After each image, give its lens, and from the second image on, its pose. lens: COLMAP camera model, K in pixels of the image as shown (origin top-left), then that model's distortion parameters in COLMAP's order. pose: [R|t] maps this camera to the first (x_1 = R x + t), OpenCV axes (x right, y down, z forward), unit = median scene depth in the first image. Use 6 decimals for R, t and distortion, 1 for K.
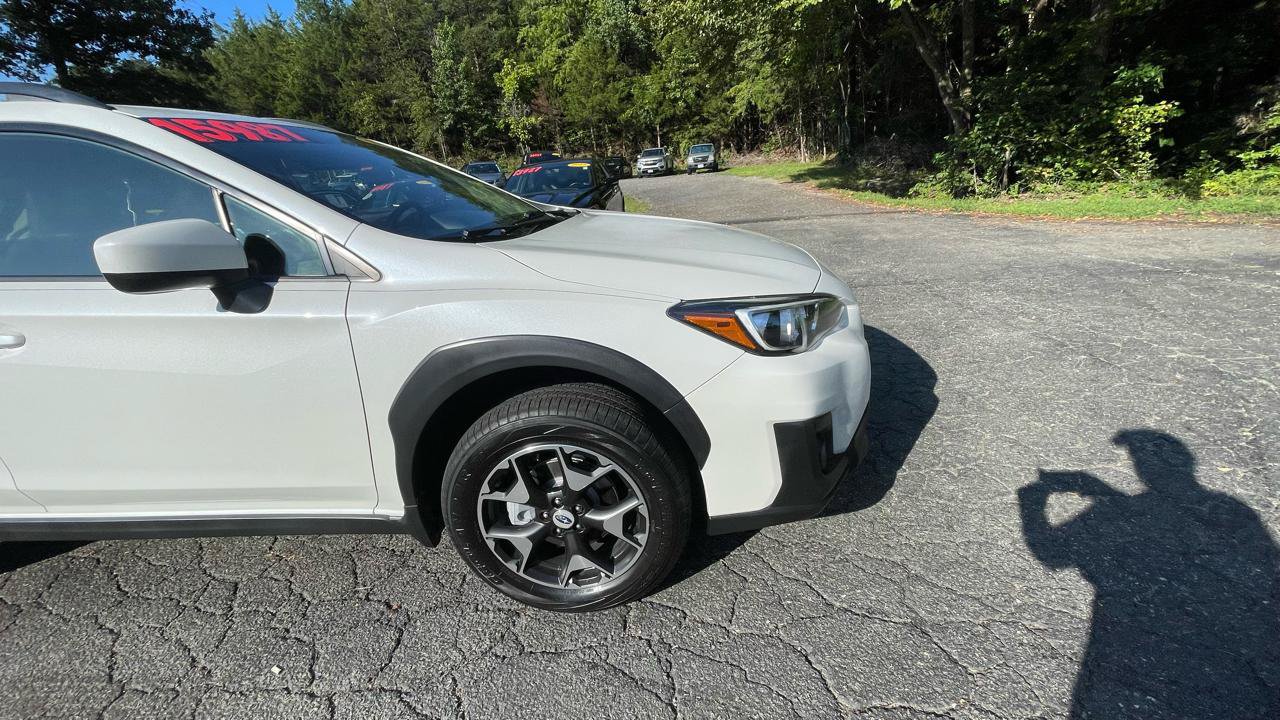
lens RADIAL K [[517.8, 0, 637.8], [0, 517.8, 361.4], [0, 0, 1]] dist [-0.001921, -0.000304]
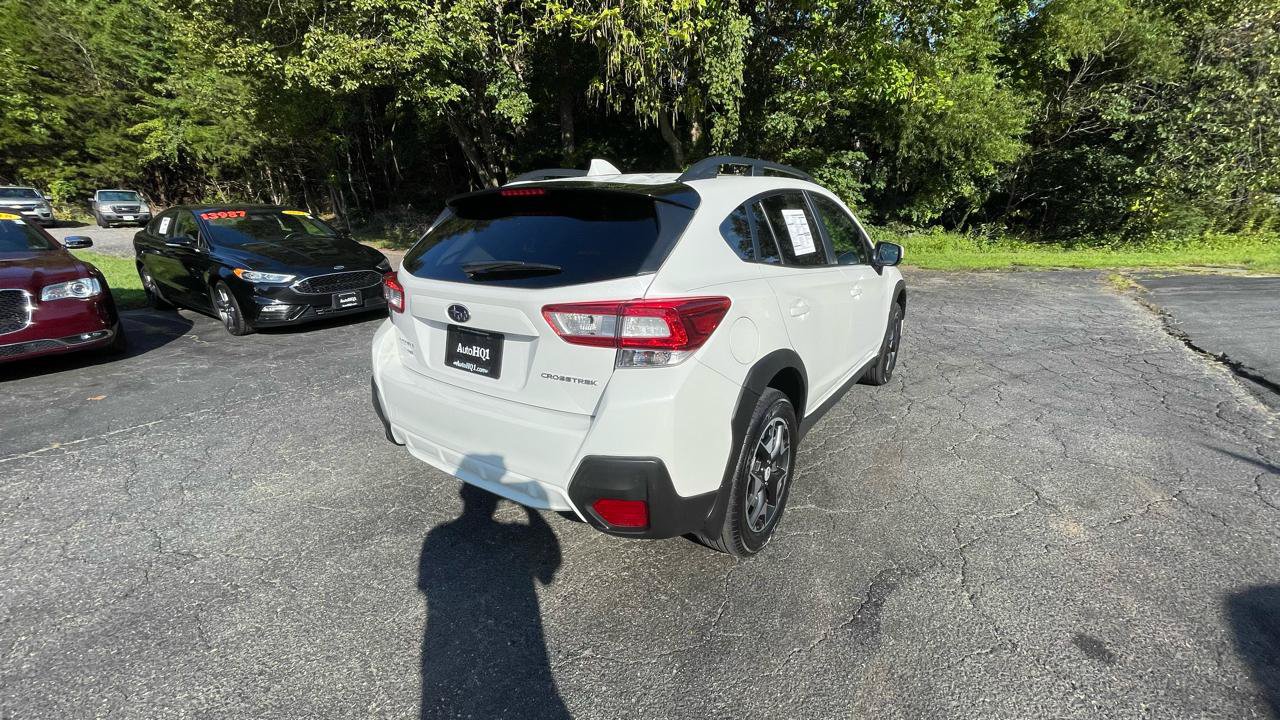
lens RADIAL K [[517.8, 0, 643.3], [0, 517.8, 360.8], [0, 0, 1]] dist [-0.001921, -0.000304]
pose [[0.518702, -0.153729, 0.841021, -0.141663], [0.254643, 0.966835, 0.019675, -0.001254], [-0.816153, 0.203955, 0.540645, 0.024182]]
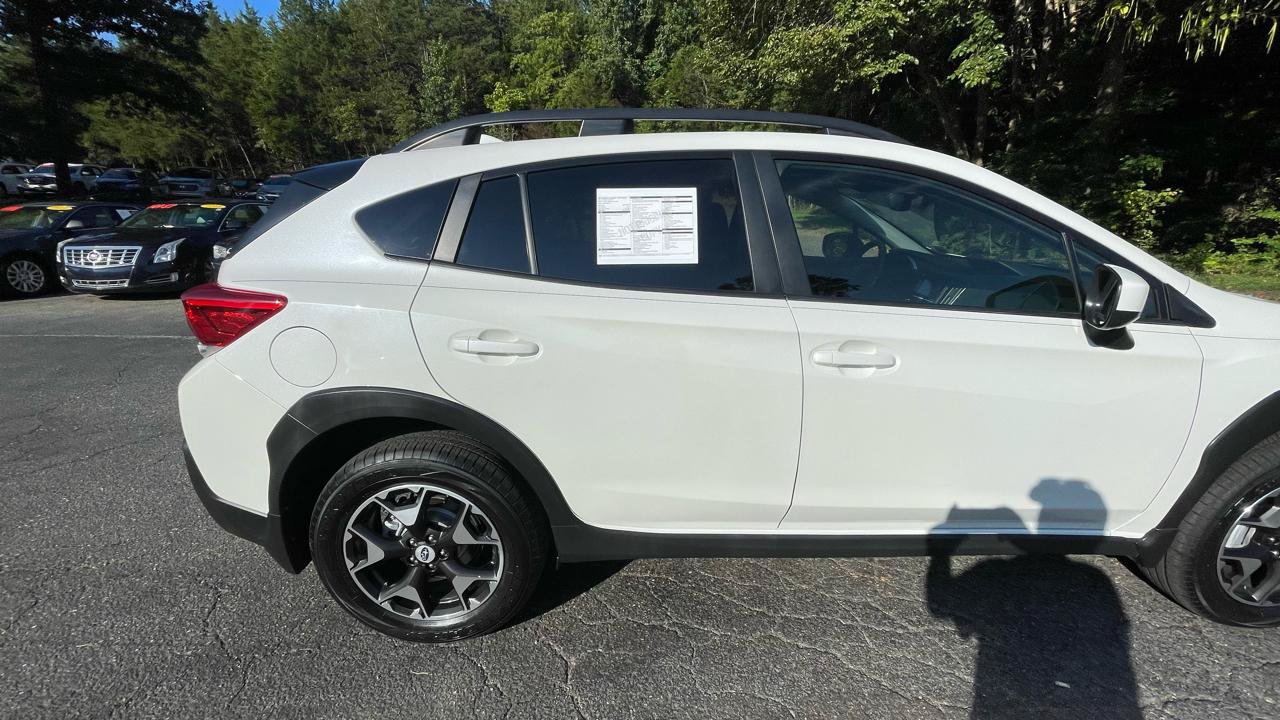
lens RADIAL K [[517.8, 0, 639.0], [0, 517.8, 361.1], [0, 0, 1]] dist [-0.001921, -0.000304]
pose [[0.992995, 0.055077, 0.104538, -0.070668], [-0.049138, 0.997074, -0.058563, 0.001803], [-0.107457, 0.053016, 0.992795, 0.000394]]
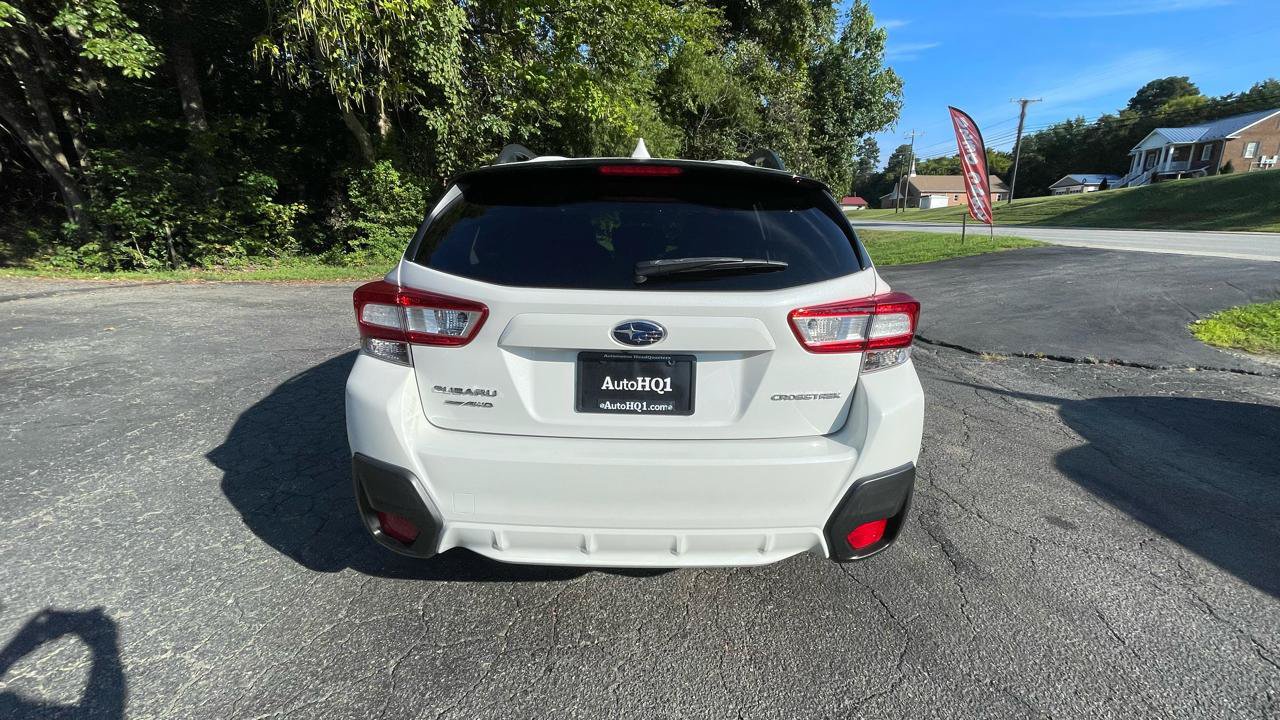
lens RADIAL K [[517.8, 0, 639.7], [0, 517.8, 359.2], [0, 0, 1]] dist [-0.001921, -0.000304]
pose [[-0.063219, -0.171091, 0.983225, -0.143352], [0.324542, 0.928124, 0.182370, -0.015167], [-0.943756, 0.330628, -0.003149, 0.069242]]
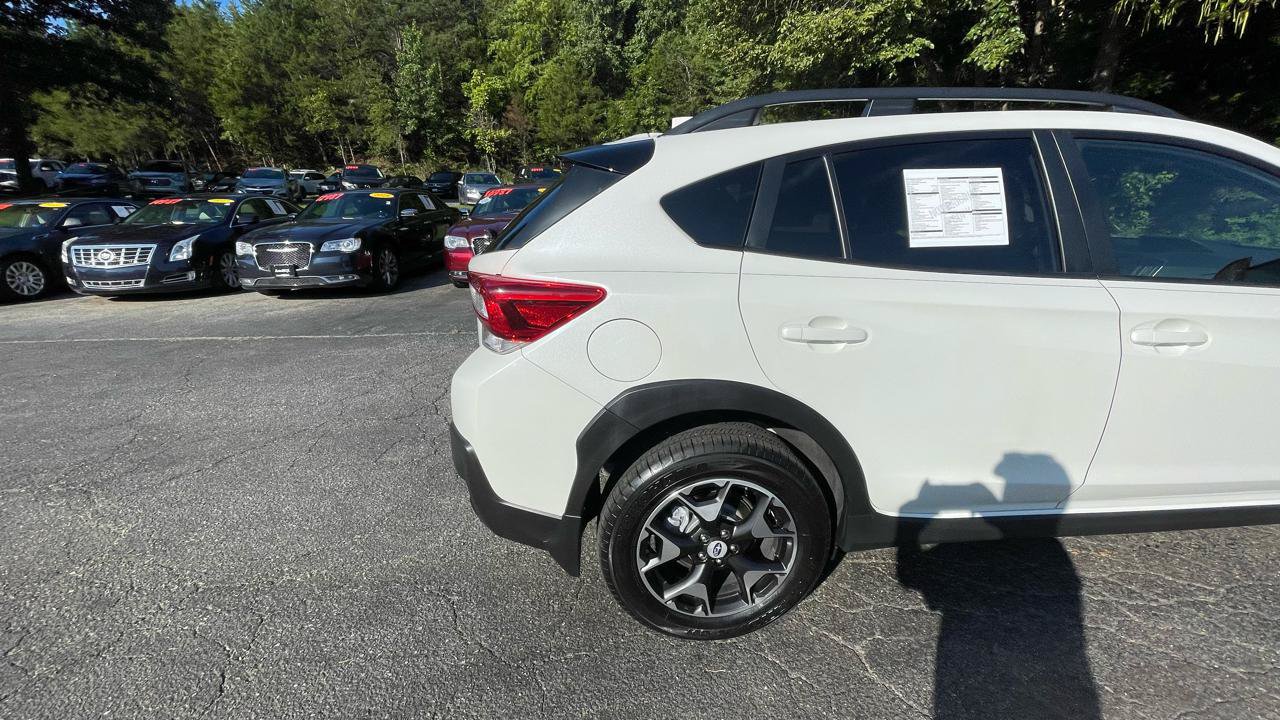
lens RADIAL K [[517.8, 0, 638.8], [0, 517.8, 362.0], [0, 0, 1]] dist [-0.001921, -0.000304]
pose [[0.988693, 0.024558, 0.147929, -0.097133], [-0.018915, 0.999043, -0.039429, 0.002776], [-0.148756, 0.036185, 0.988212, 0.005024]]
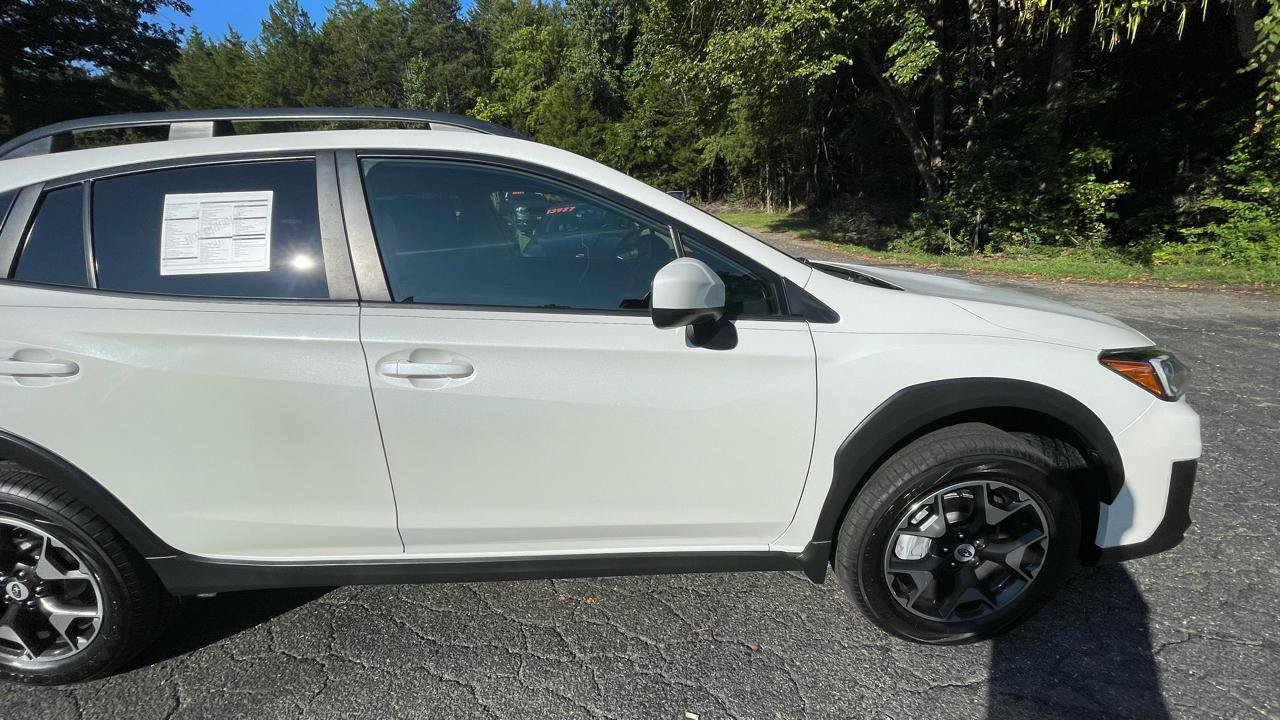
lens RADIAL K [[517.8, 0, 638.8], [0, 517.8, 361.7], [0, 0, 1]] dist [-0.001921, -0.000304]
pose [[0.994664, 0.026734, 0.099645, -0.037873], [-0.019407, 0.997085, -0.073792, 0.000370], [-0.101328, 0.071464, 0.992283, 0.000046]]
